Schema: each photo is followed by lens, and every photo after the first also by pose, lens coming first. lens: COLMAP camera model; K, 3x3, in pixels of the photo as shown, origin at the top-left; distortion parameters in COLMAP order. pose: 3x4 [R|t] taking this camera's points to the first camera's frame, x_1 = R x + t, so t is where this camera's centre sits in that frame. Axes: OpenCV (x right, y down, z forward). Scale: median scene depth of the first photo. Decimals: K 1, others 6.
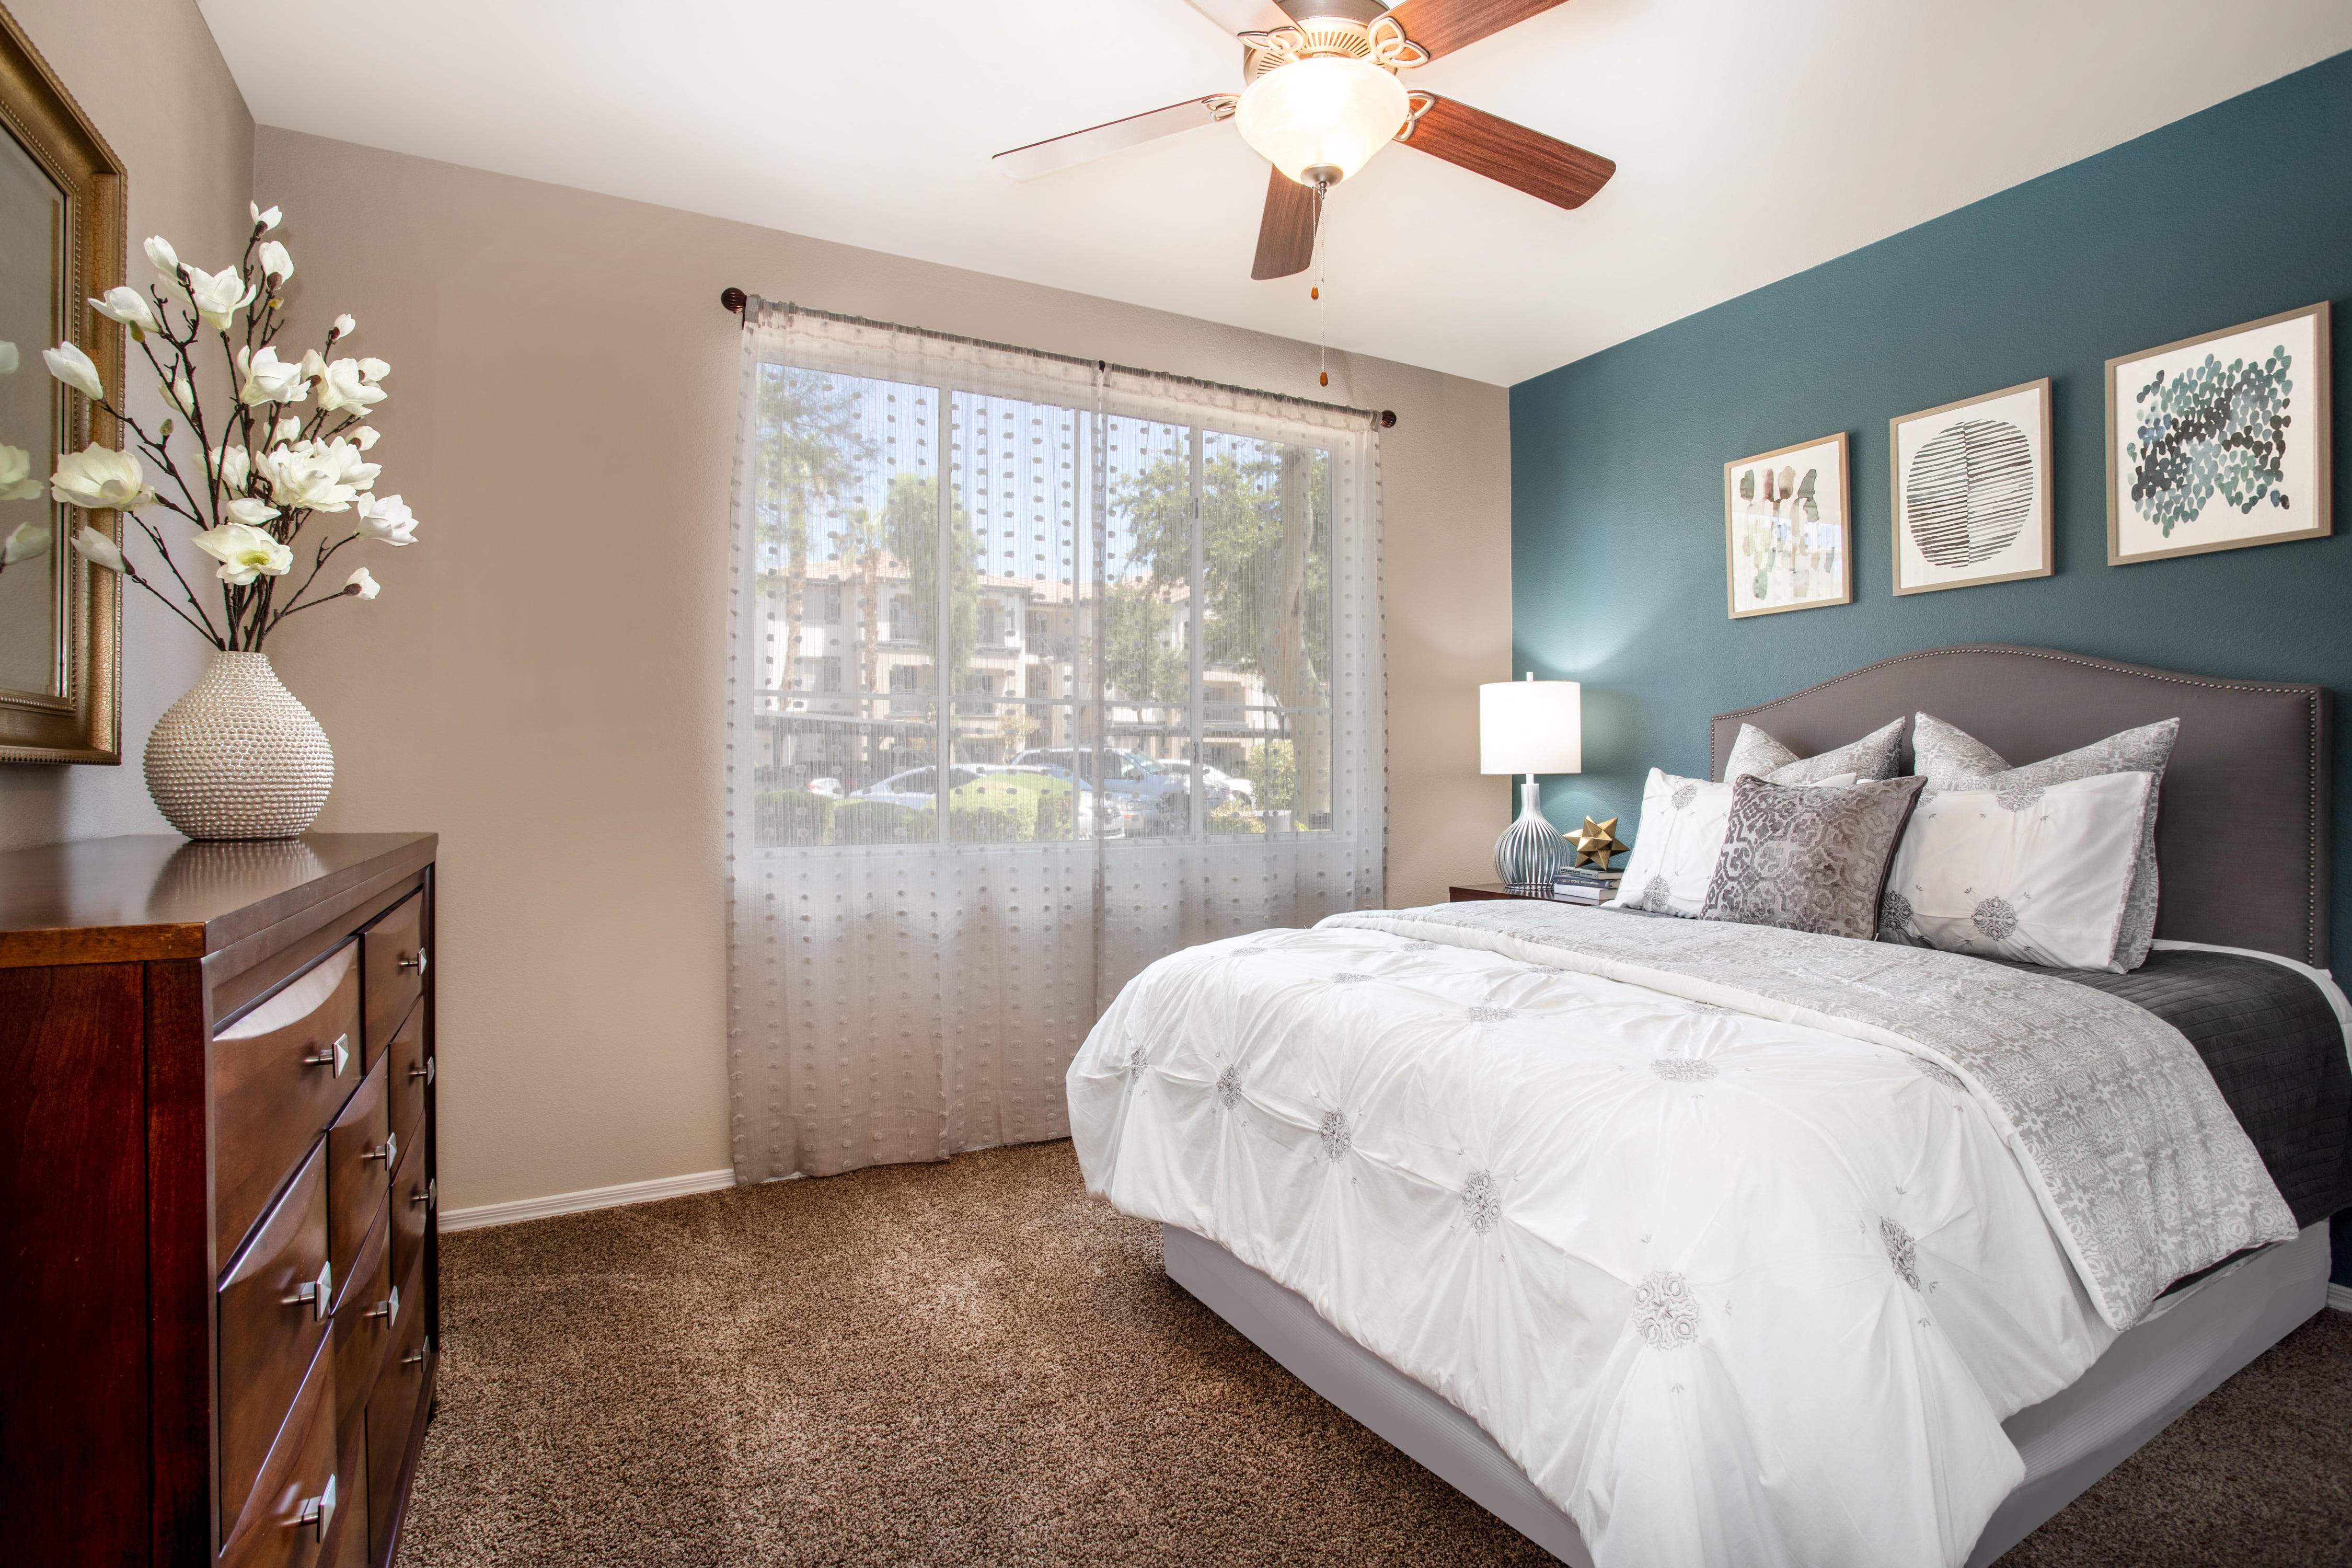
lens RADIAL K [[1137.5, 0, 1176.0], [0, 1137.5, 784.0], [0, 0, 1]] dist [-0.027014, 0.000115]
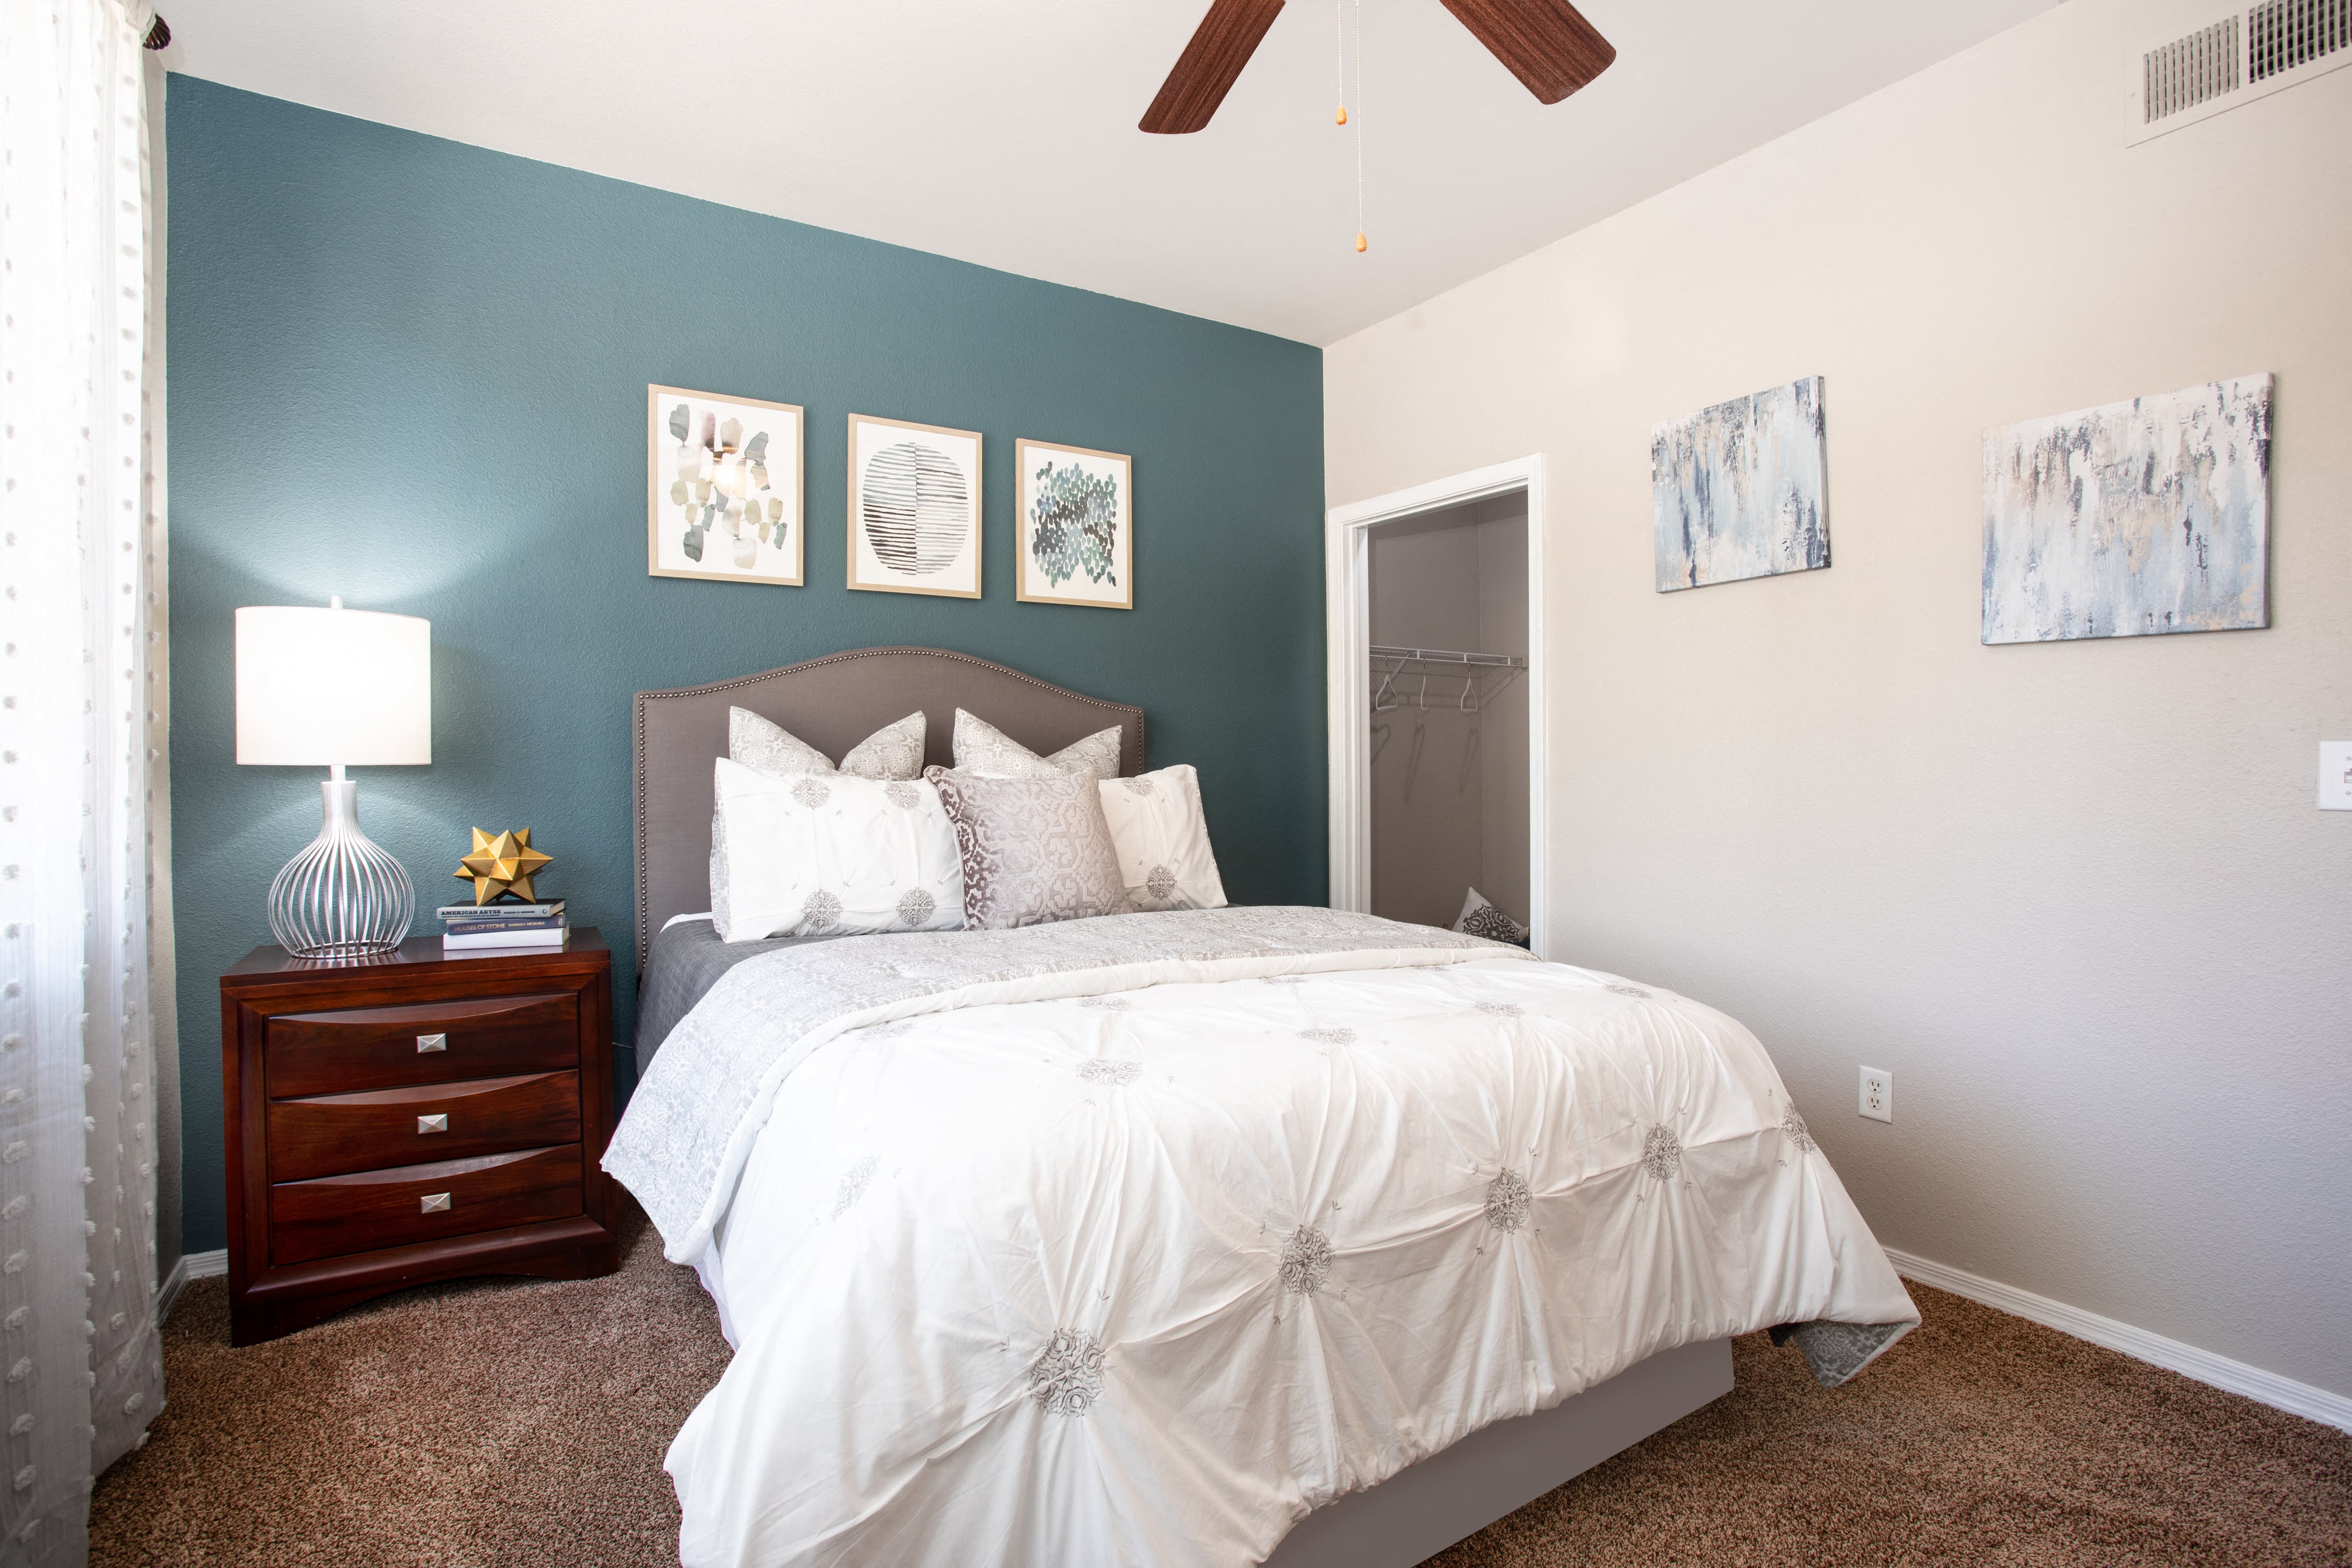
lens RADIAL K [[1156.7, 0, 1176.0], [0, 1156.7, 784.0], [0, 0, 1]] dist [-0.106802, 0.000021]
pose [[-0.070818, -0.009285, 0.997446, -0.460902], [0.006697, 0.999930, 0.009784, -0.001485], [-0.997467, 0.007372, -0.070751, 0.904979]]
